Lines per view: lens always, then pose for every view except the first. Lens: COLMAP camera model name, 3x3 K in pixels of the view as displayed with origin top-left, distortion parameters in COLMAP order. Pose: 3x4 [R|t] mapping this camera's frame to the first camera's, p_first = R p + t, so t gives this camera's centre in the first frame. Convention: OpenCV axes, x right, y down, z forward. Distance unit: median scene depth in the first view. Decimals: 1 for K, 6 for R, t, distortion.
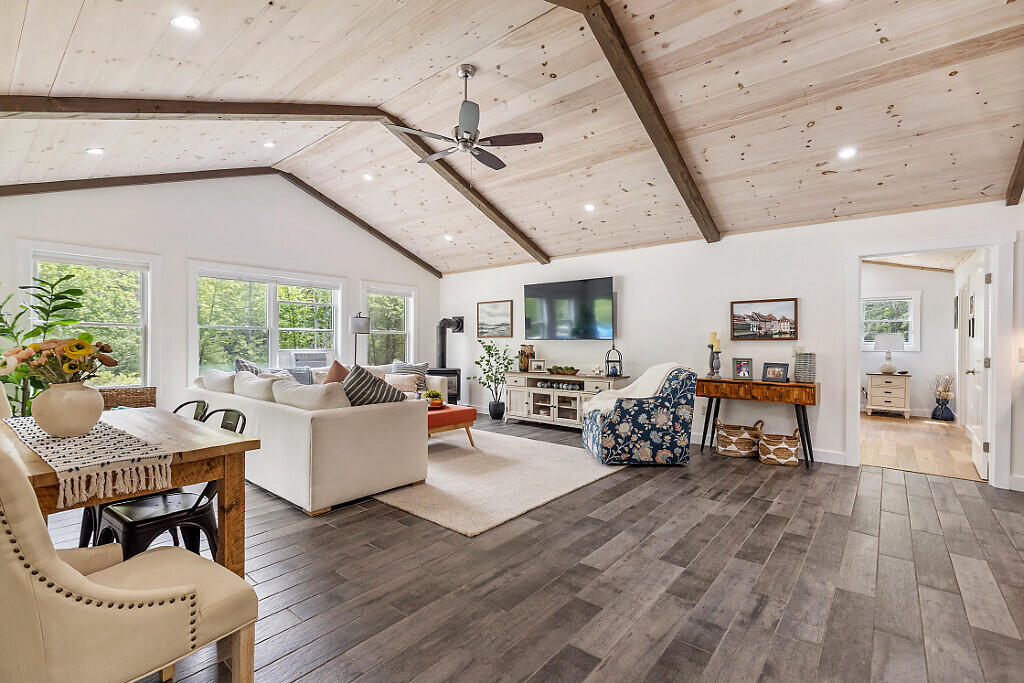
lens RADIAL K [[460.3, 0, 505.6], [0, 460.3, 343.5], [0, 0, 1]] dist [0.004174, 0.000156]
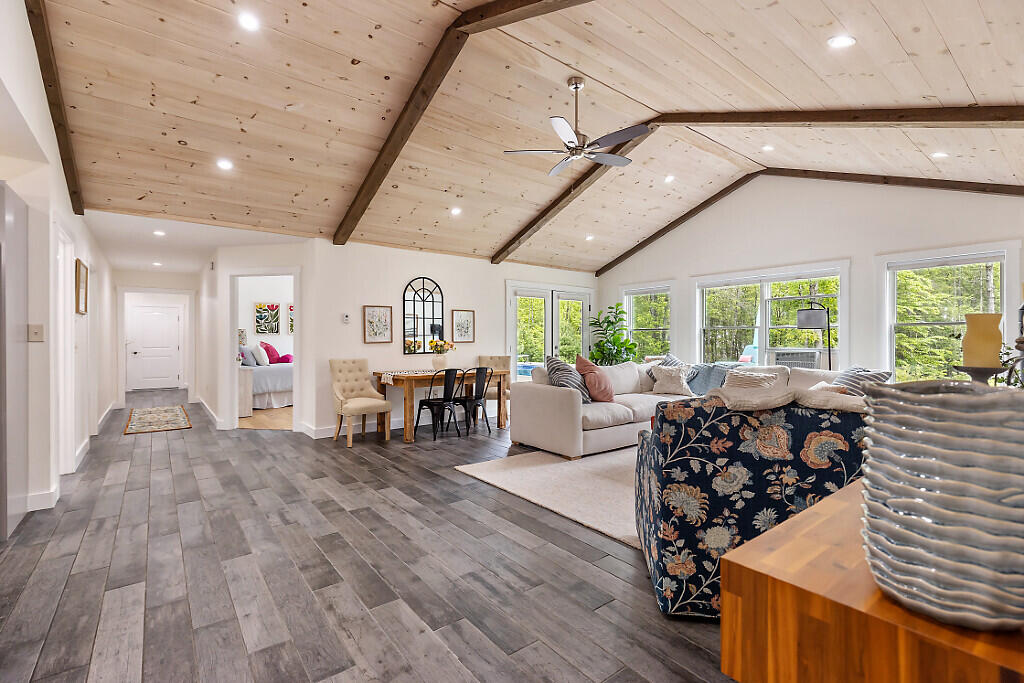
lens RADIAL K [[460.3, 0, 505.6], [0, 460.3, 341.1], [0, 0, 1]] dist [0.004174, 0.000156]
pose [[-0.224236, -0.005162, -0.974521, 1.388692], [-0.003428, 0.999984, -0.004508, 0.011309], [0.974529, 0.002330, -0.224250, 1.536070]]
